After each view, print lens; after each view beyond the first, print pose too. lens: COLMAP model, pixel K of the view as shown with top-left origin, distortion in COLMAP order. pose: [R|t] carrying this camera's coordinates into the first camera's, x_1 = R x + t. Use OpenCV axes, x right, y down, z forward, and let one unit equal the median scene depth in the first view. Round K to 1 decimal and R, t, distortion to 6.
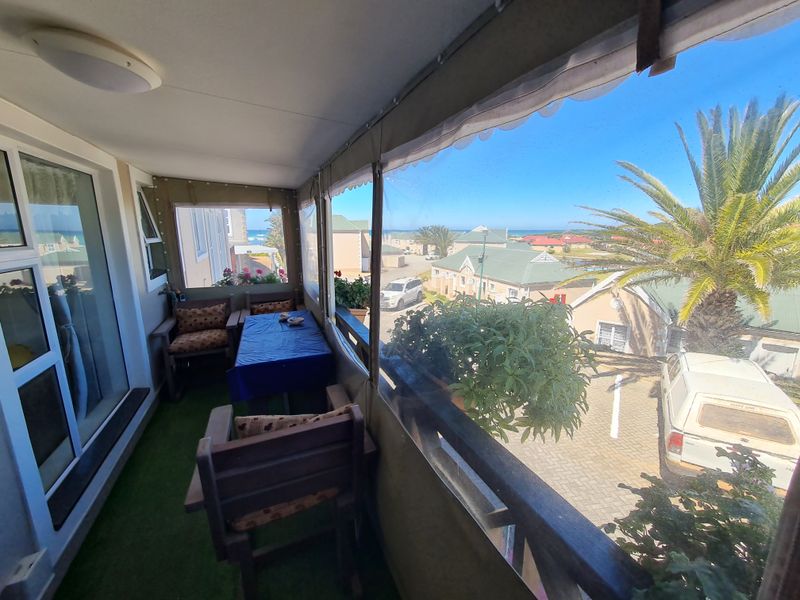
lens RADIAL K [[326.5, 0, 405.5], [0, 326.5, 295.2], [0, 0, 1]] dist [-0.001732, -0.000487]
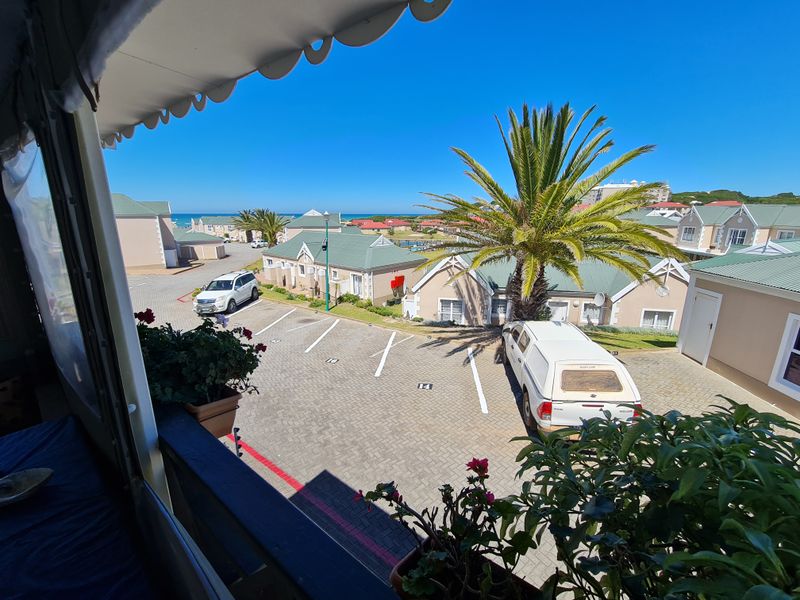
lens RADIAL K [[327.1, 0, 403.2], [0, 327.1, 297.0], [0, 0, 1]] dist [-0.000706, 0.000051]
pose [[0.877387, -0.117587, 0.465151, -0.022194], [0.093377, 0.992814, 0.074847, -0.020264], [-0.470610, -0.022235, 0.882061, 0.096051]]
